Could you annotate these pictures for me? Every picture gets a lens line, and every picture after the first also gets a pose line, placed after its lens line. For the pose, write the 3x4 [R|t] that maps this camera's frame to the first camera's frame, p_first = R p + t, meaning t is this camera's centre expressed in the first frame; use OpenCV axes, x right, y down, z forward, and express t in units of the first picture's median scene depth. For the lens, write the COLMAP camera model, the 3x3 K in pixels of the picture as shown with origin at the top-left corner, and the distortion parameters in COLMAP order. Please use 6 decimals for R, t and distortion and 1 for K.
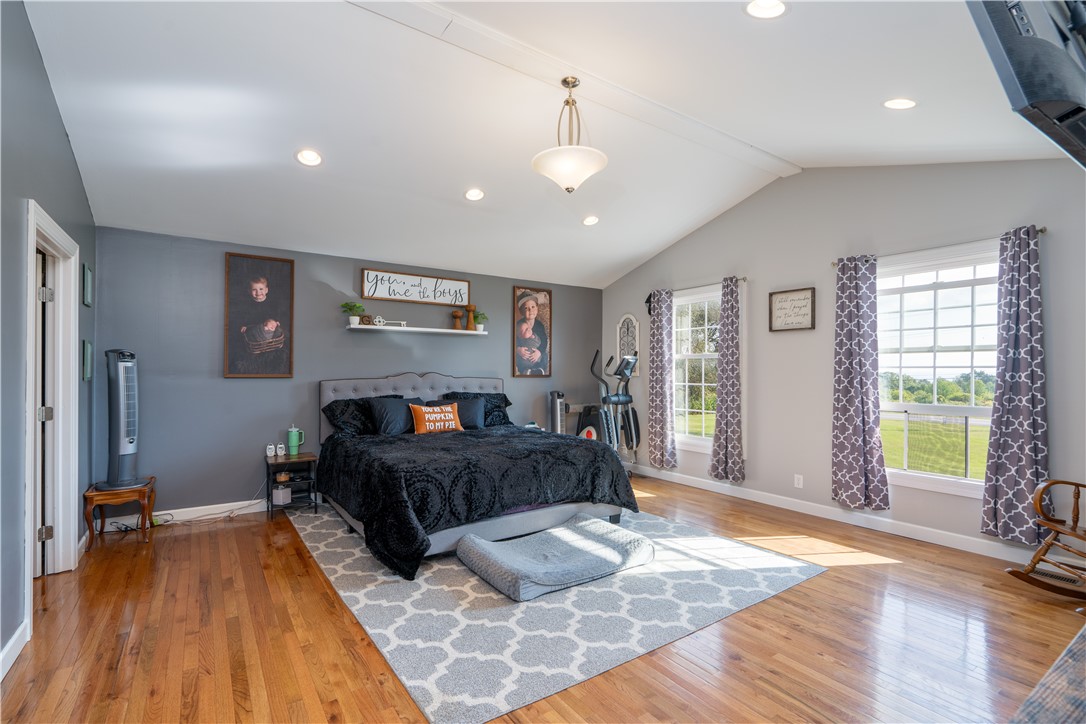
lens RADIAL K [[499.4, 0, 542.8], [0, 499.4, 367.8], [0, 0, 1]] dist [-0.010573, 0.004475]
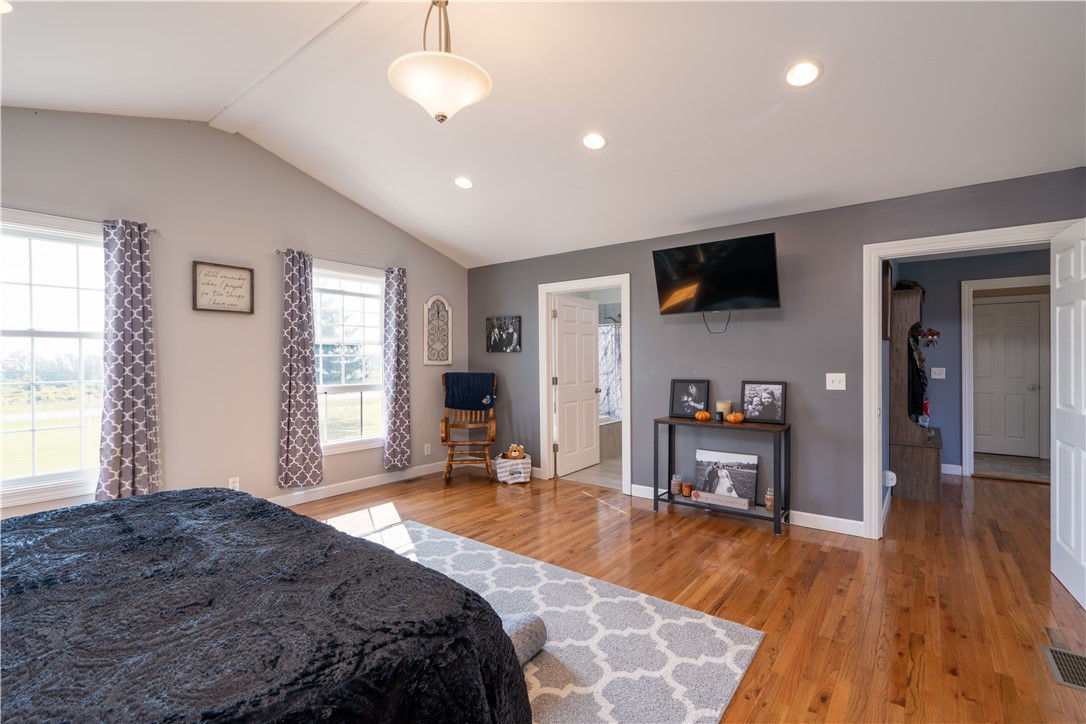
lens RADIAL K [[499.4, 0, 538.6], [0, 499.4, 360.7], [0, 0, 1]] dist [-0.010573, 0.004475]
pose [[-0.299923, -0.007824, 0.953931, -0.481180], [-0.004305, 0.999967, 0.006848, 0.000551], [-0.953954, -0.002053, -0.299947, 0.738337]]
